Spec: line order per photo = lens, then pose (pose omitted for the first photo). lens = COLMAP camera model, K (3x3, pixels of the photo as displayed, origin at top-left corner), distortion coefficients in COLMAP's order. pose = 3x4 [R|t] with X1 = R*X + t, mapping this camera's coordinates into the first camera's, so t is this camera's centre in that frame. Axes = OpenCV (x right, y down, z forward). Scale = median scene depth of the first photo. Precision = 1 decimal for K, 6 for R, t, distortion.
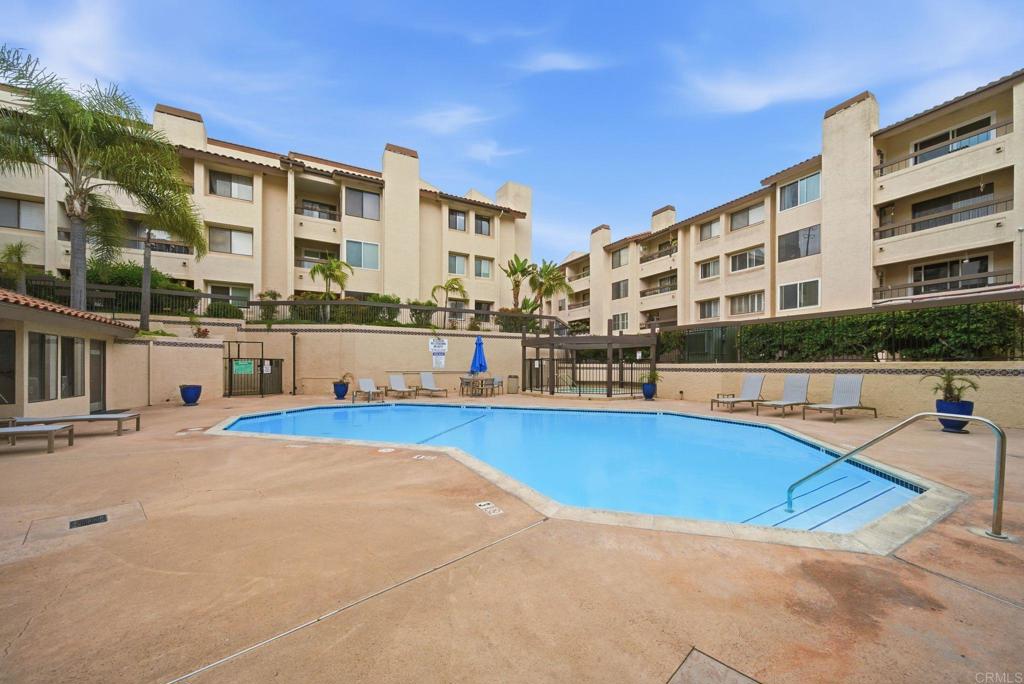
lens RADIAL K [[381.4, 0, 513.3], [0, 381.4, 366.3], [0, 0, 1]] dist [0.000524, -0.000482]
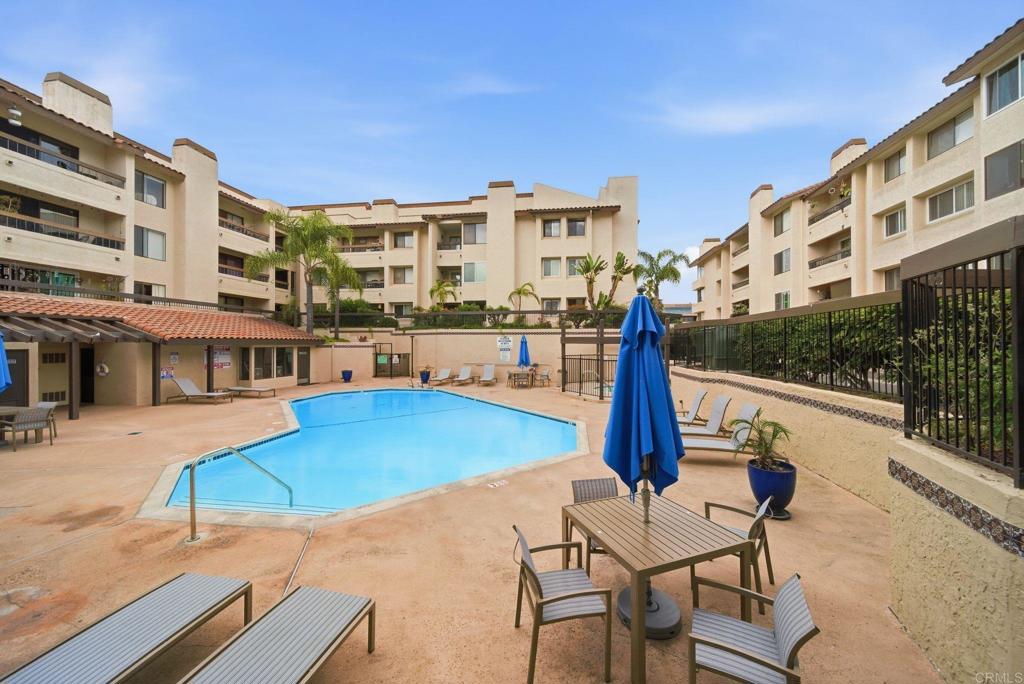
lens RADIAL K [[358.3, 0, 515.9], [0, 358.3, 346.4], [0, 0, 1]] dist [-0.007435, -0.000098]
pose [[0.796543, 0.004279, -0.604566, 0.457160], [-0.001502, 0.999986, 0.005099, -0.042632], [0.604580, -0.003153, 0.796538, 0.101807]]
